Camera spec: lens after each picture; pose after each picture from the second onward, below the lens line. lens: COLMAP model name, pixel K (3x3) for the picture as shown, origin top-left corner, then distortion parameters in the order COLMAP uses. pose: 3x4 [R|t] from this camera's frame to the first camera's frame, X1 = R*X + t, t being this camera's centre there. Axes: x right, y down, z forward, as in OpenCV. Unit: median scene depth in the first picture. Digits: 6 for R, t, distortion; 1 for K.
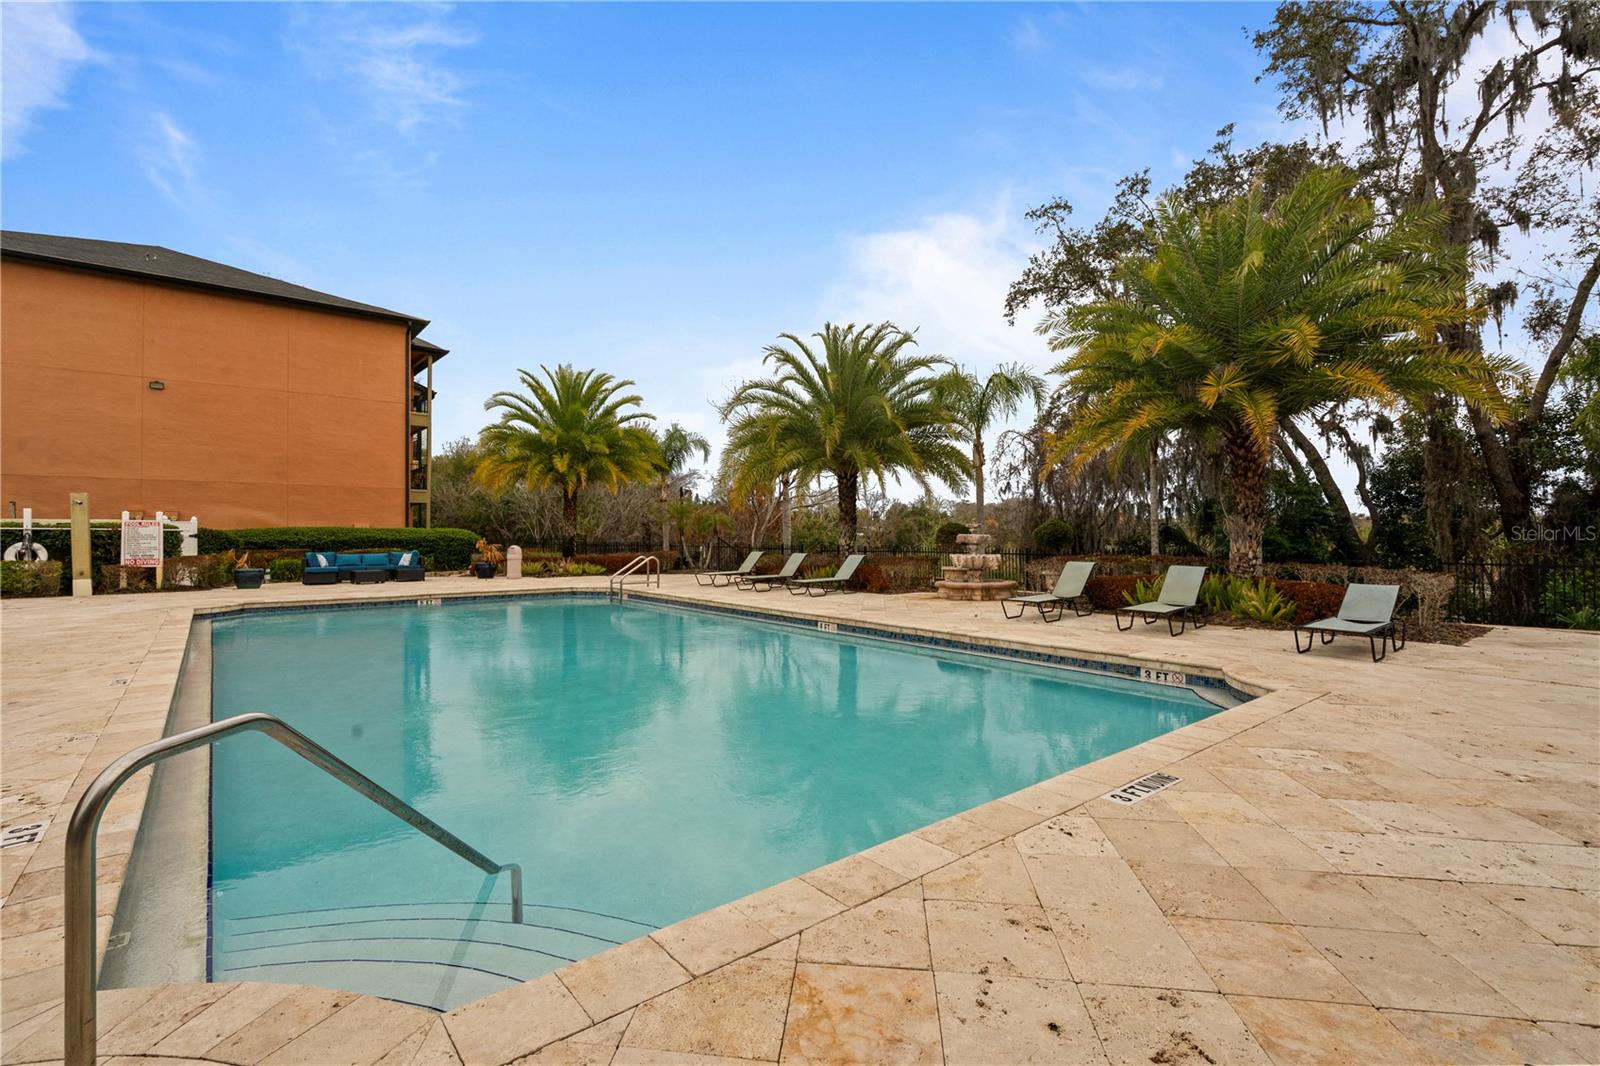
lens RADIAL K [[715.2, 0, 799.5], [0, 715.2, 535.8], [0, 0, 1]] dist [-0.014342, -0.000038]
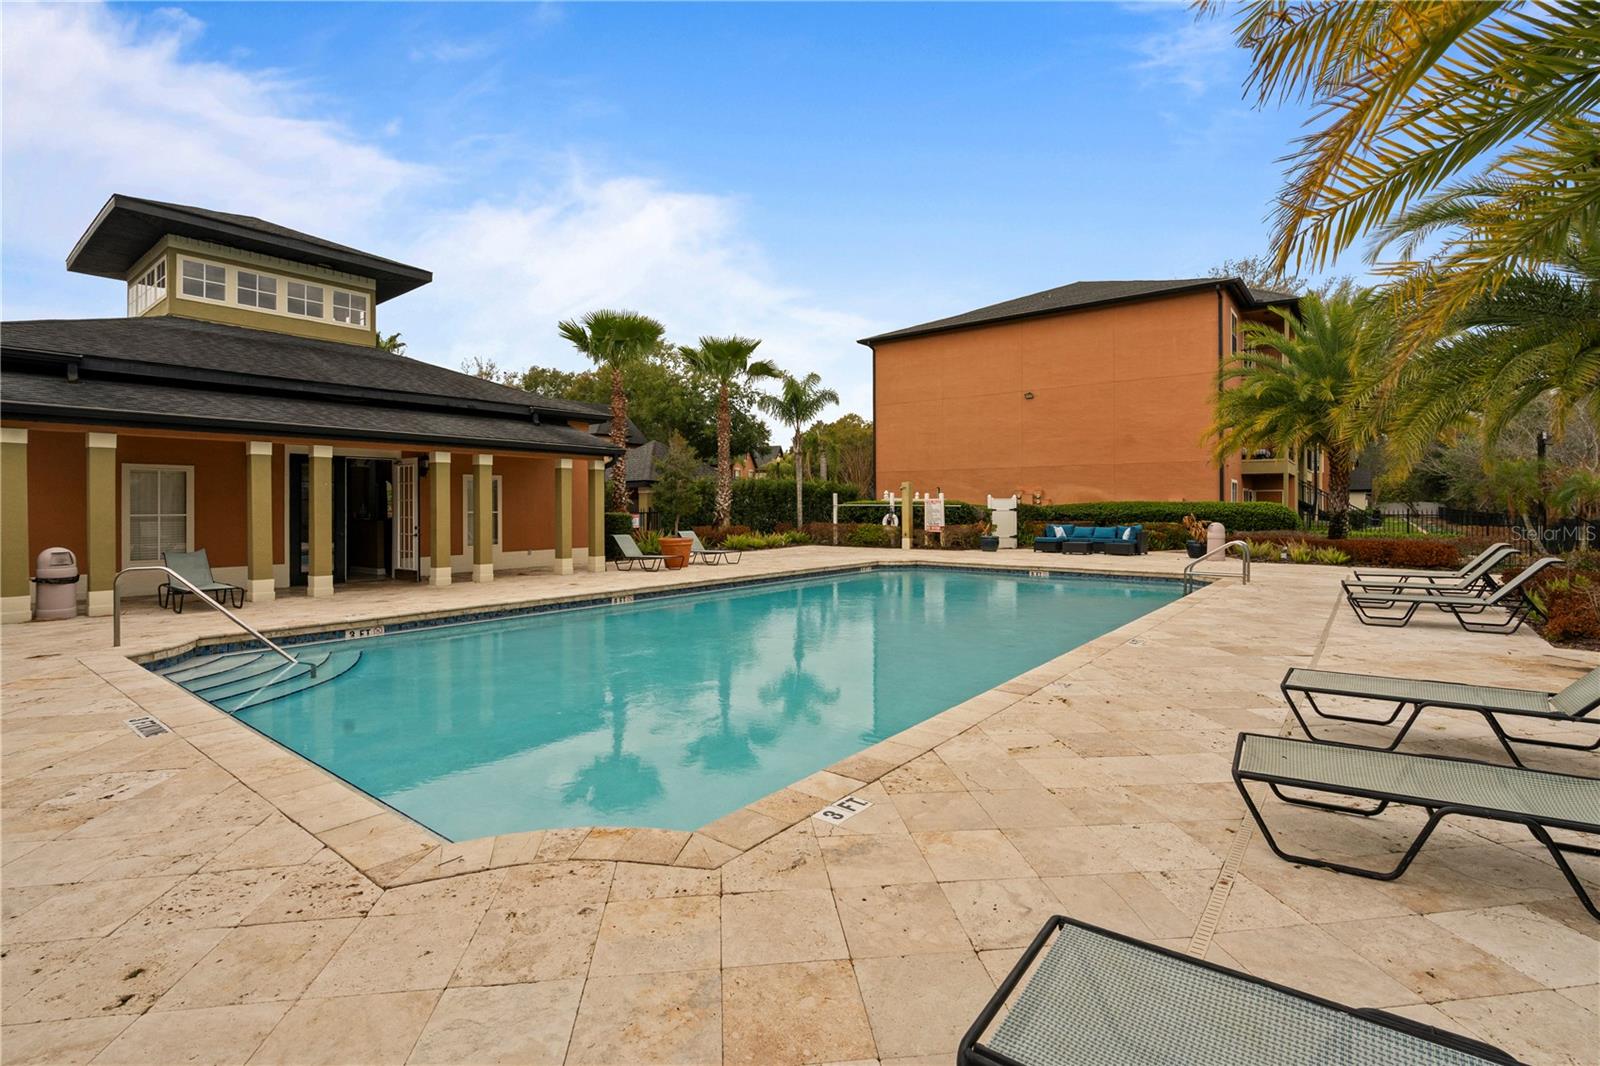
lens RADIAL K [[715.2, 0, 798.6], [0, 715.2, 501.6], [0, 0, 1]] dist [-0.014342, -0.000038]
pose [[0.227495, -0.007678, -0.973749, 0.383319], [-0.001892, 0.999964, -0.008327, -0.003946], [0.973777, 0.003737, 0.227472, 0.371121]]
